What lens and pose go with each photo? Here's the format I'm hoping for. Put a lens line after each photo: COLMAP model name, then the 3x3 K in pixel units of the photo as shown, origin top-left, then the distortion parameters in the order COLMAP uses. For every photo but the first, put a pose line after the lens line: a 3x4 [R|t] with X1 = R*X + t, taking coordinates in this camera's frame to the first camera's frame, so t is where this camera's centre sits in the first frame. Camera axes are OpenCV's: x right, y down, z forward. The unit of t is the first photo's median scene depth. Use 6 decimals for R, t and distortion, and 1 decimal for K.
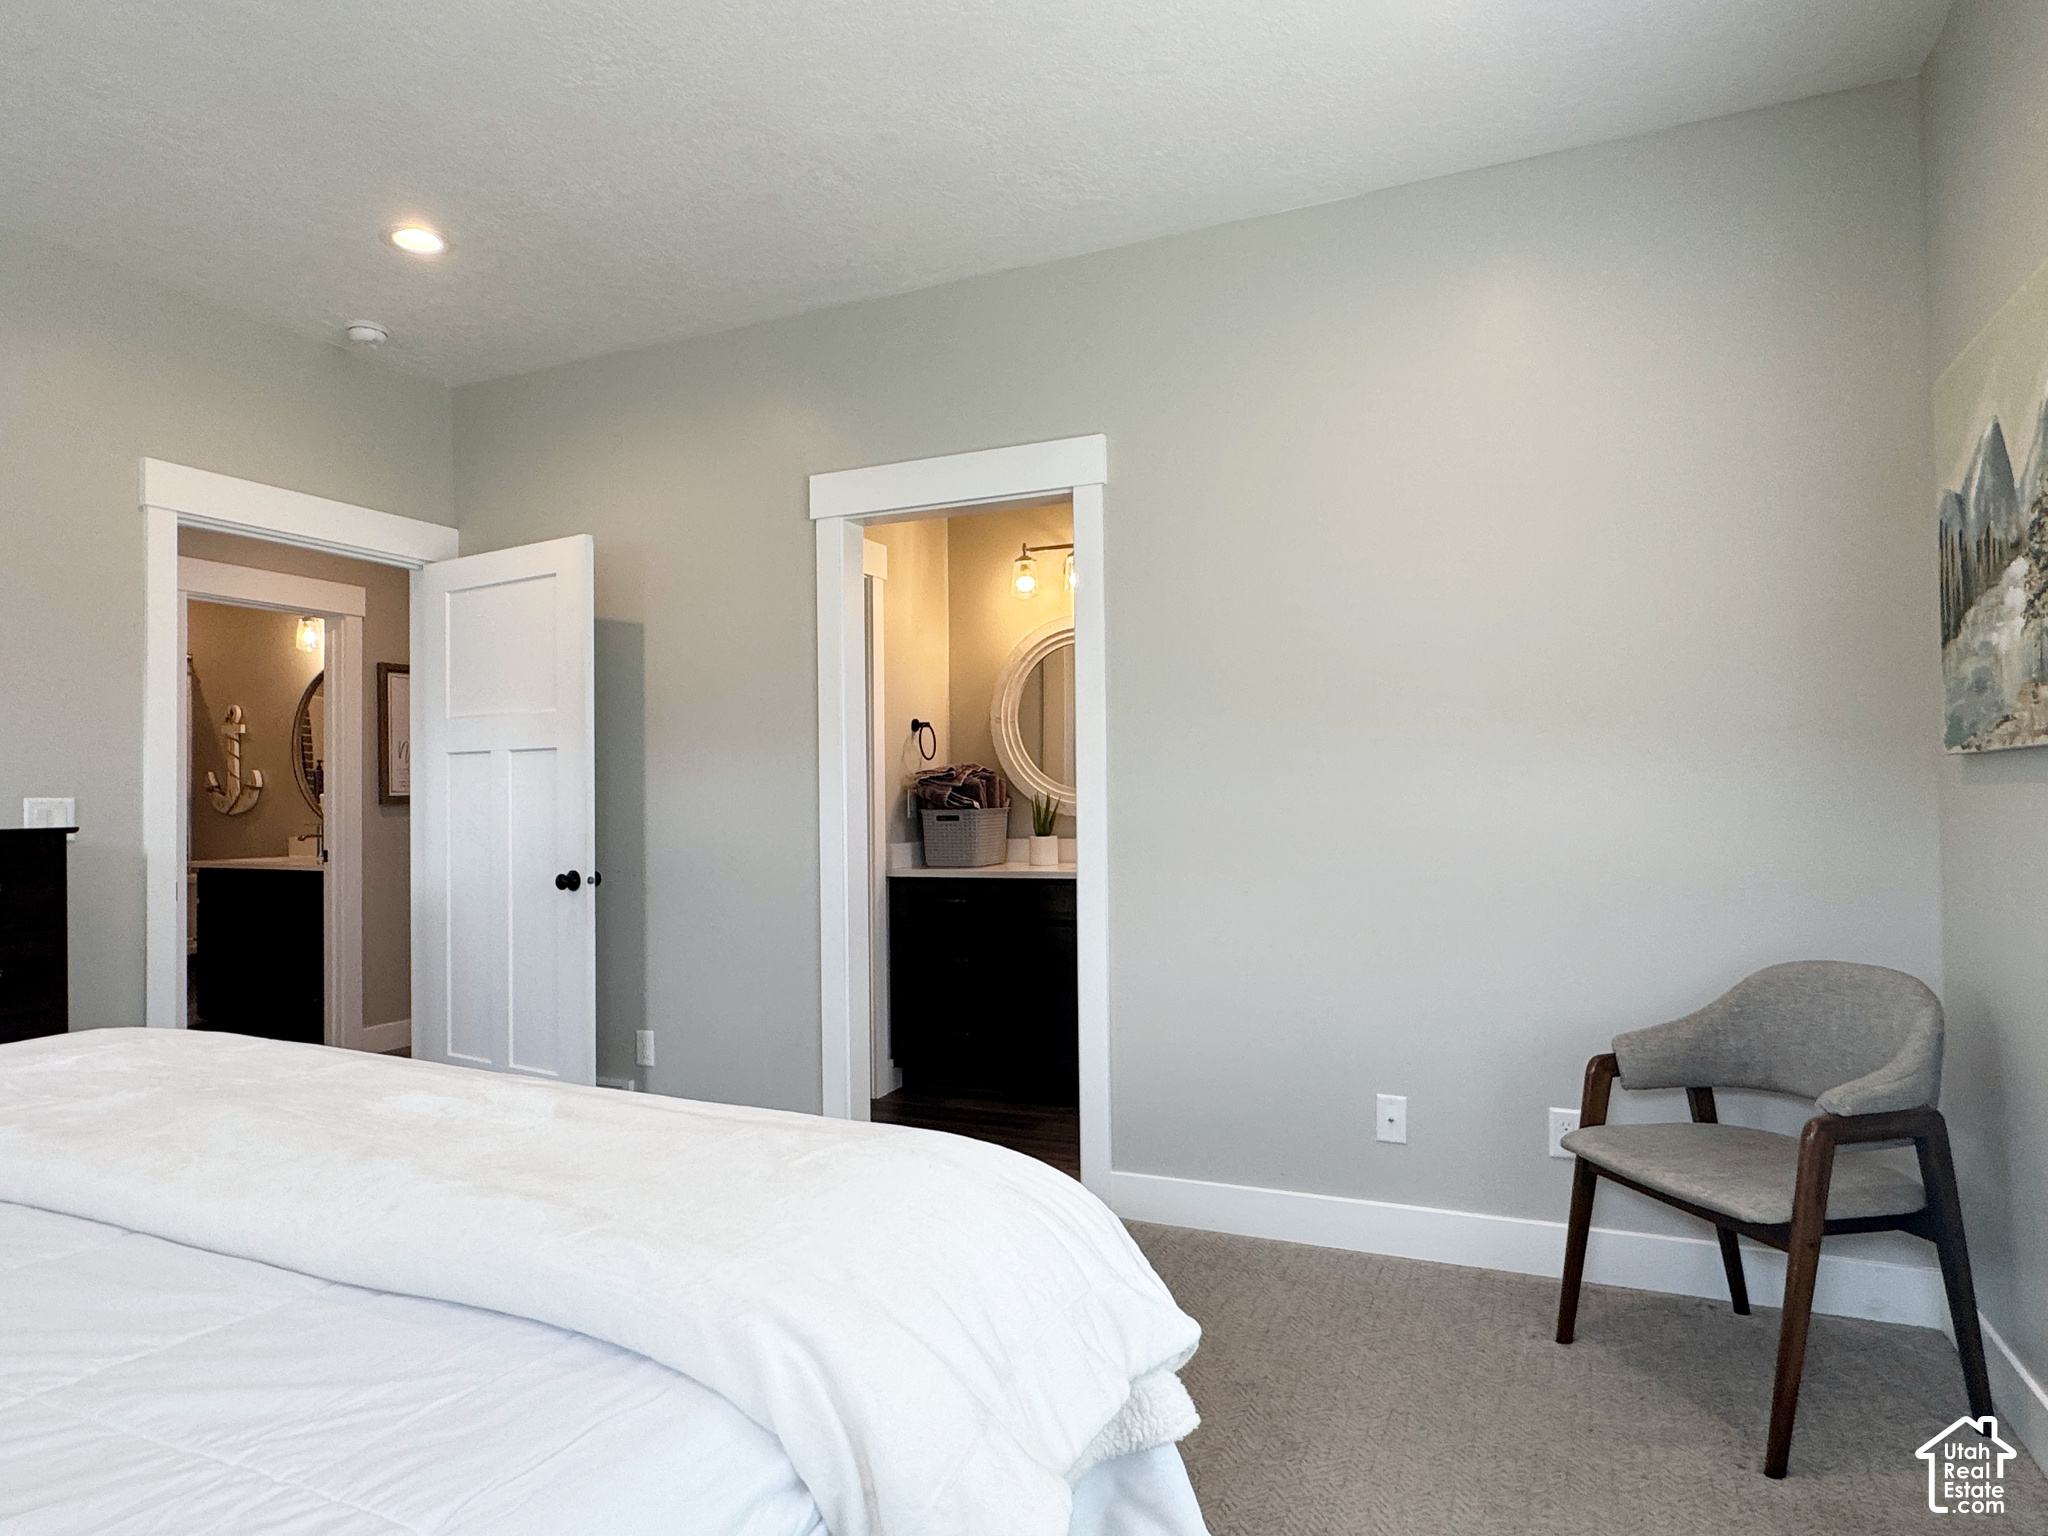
lens RADIAL K [[1241.6, 0, 1019.0], [0, 1241.6, 774.7], [0, 0, 1]] dist [0.004350, 0.003983]
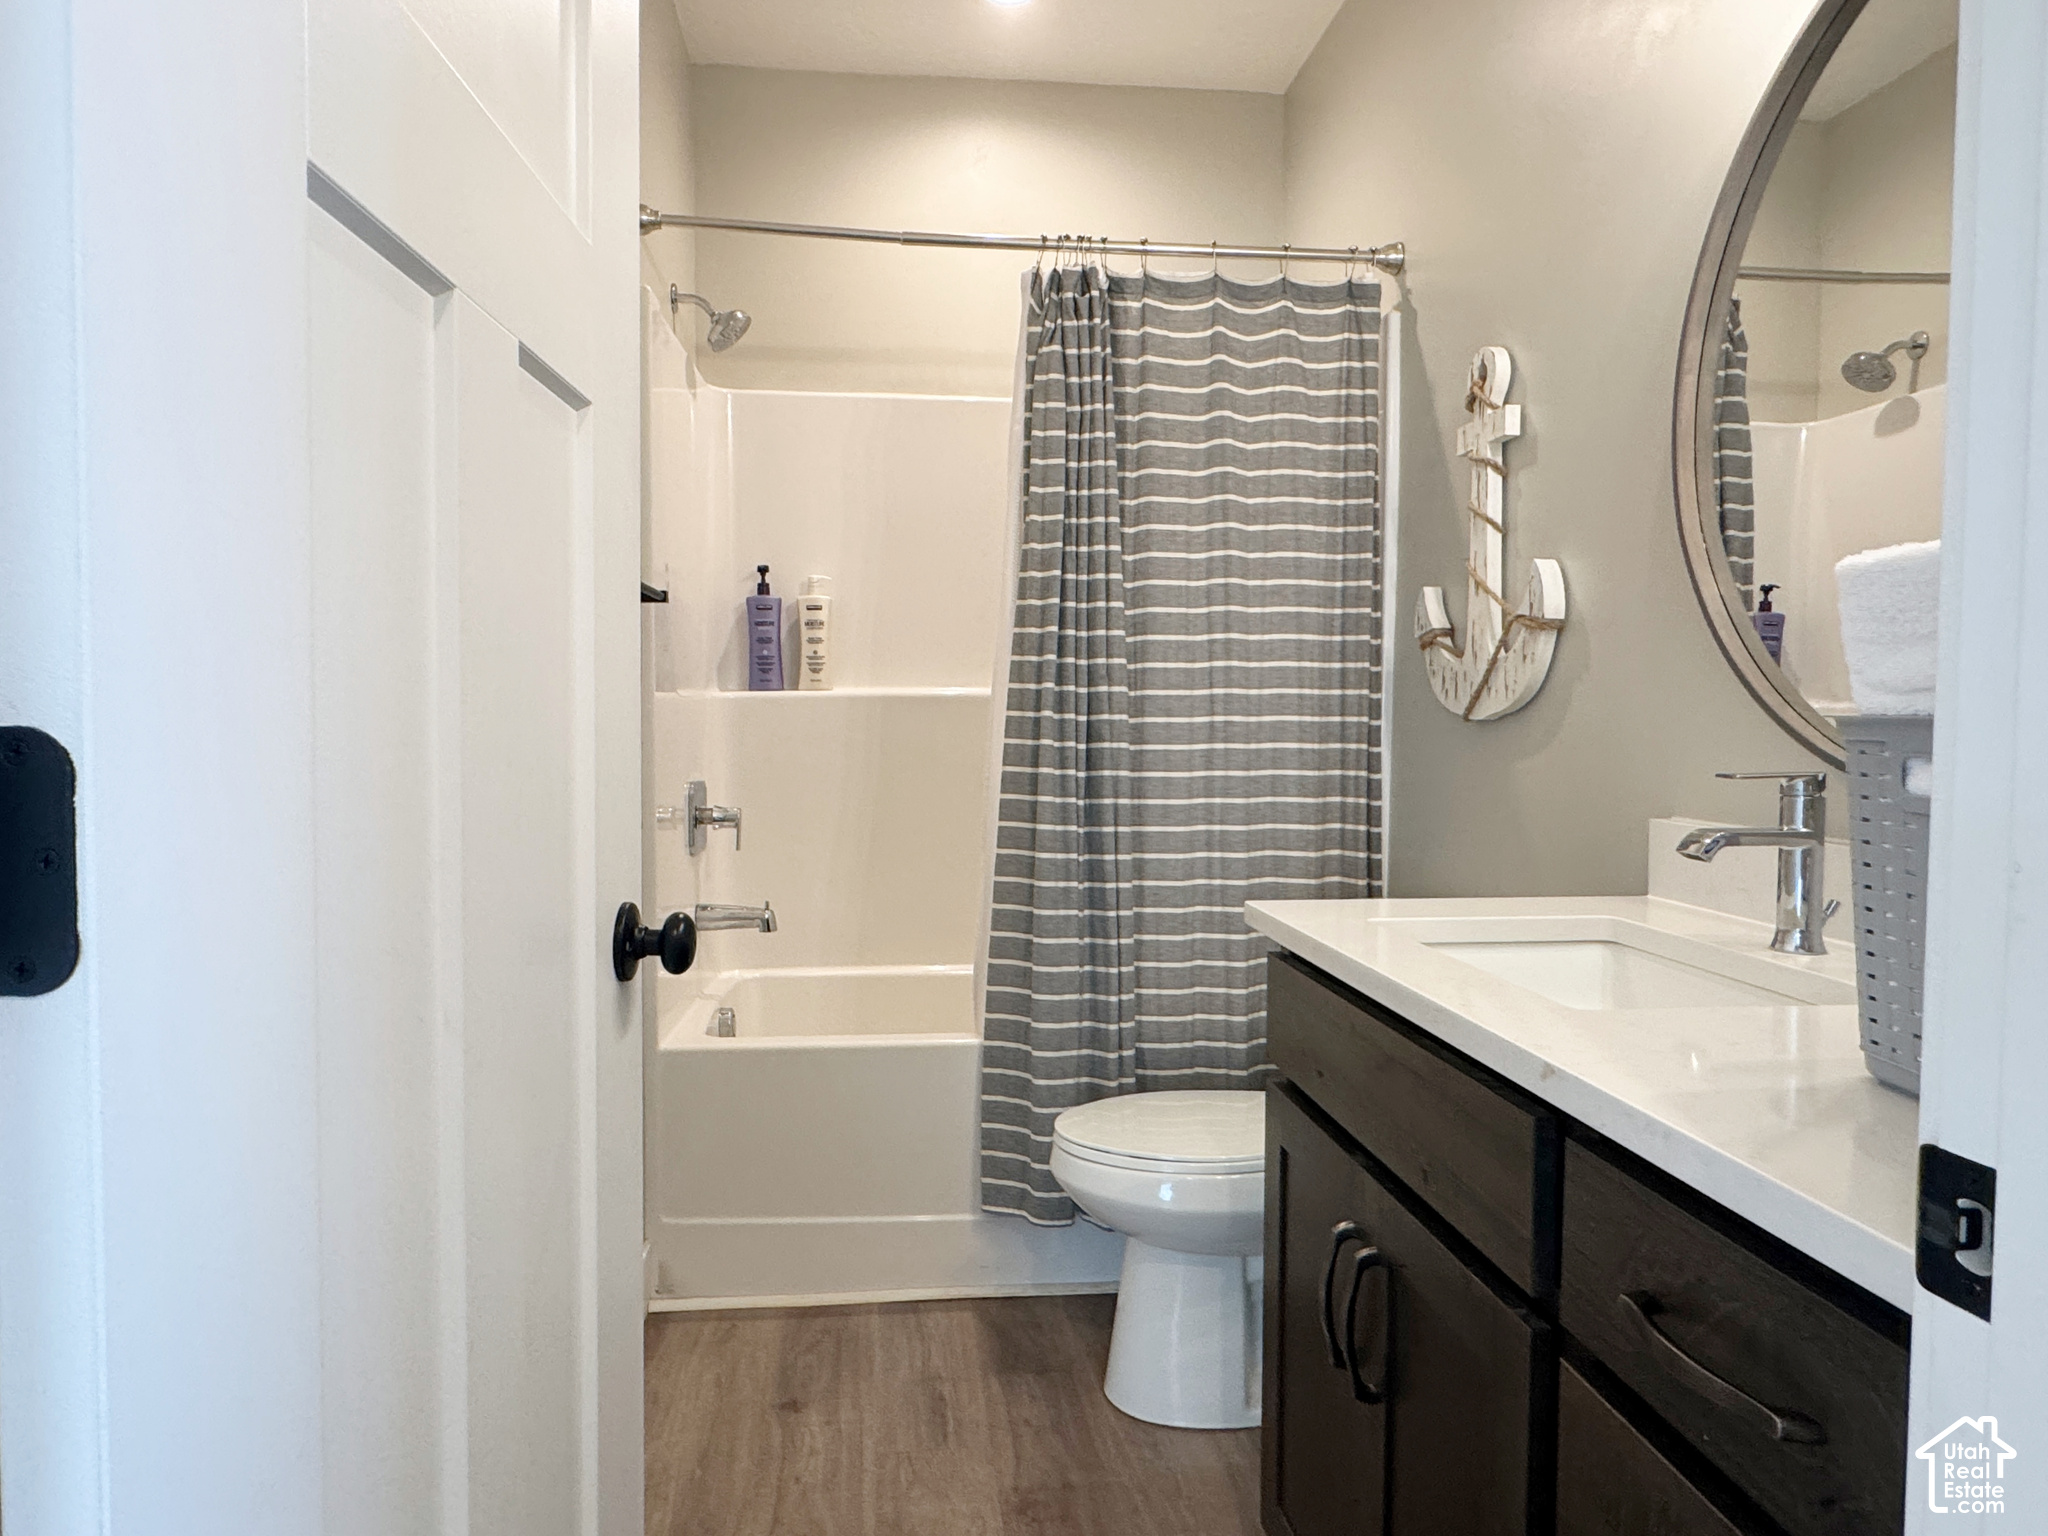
lens RADIAL K [[1241.6, 0, 1018.4], [0, 1241.6, 765.0], [0, 0, 1]] dist [0.004350, 0.003983]
pose [[0.502680, 0.041885, -0.863457, -0.430815], [0.014758, 0.998264, 0.057017, 0.024064], [0.864347, -0.041404, 0.501189, 0.755333]]
